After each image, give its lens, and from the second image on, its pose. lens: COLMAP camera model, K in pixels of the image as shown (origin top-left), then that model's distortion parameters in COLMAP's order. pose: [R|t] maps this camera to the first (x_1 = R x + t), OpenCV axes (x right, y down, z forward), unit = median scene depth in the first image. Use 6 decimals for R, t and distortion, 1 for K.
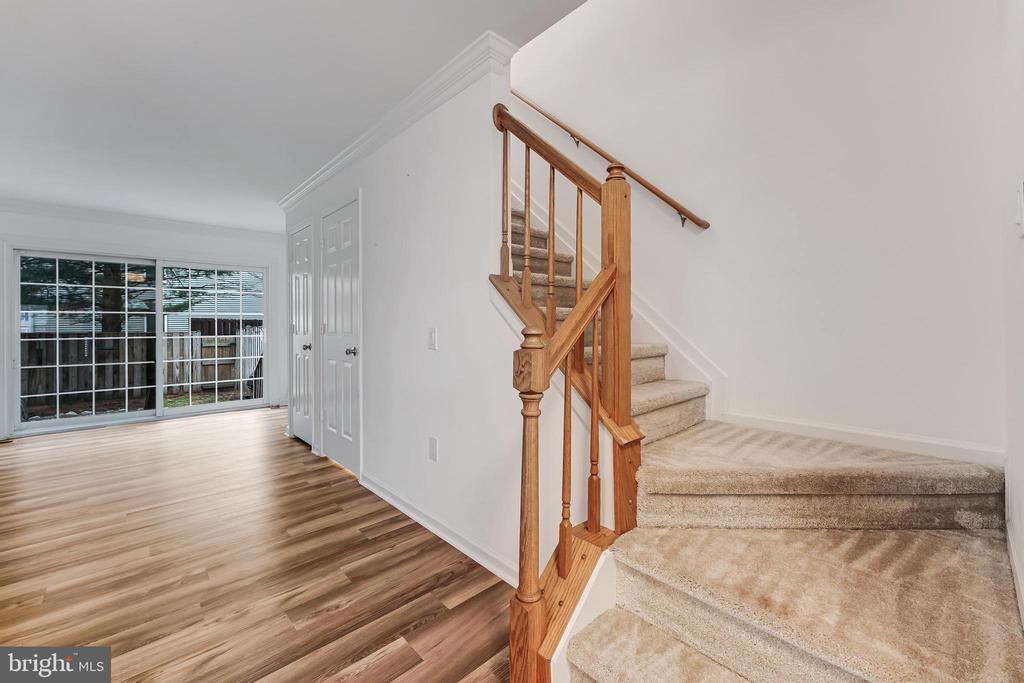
lens RADIAL K [[414.9, 0, 525.5], [0, 414.9, 324.9], [0, 0, 1]] dist [0.000512, 0.000541]
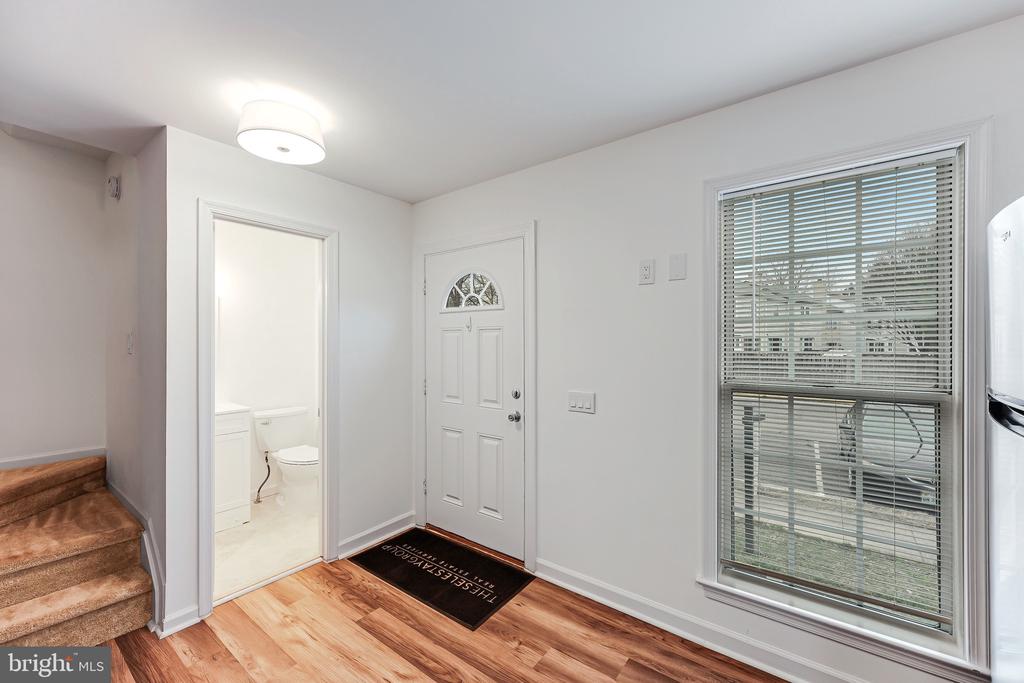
lens RADIAL K [[414.9, 0, 513.1], [0, 414.9, 345.1], [0, 0, 1]] dist [0.000512, 0.000541]
pose [[-0.161467, 0.003462, 0.986872, -1.168174], [0.001885, 0.999993, -0.003199, -0.175708], [-0.986876, 0.001344, -0.161472, -0.629300]]
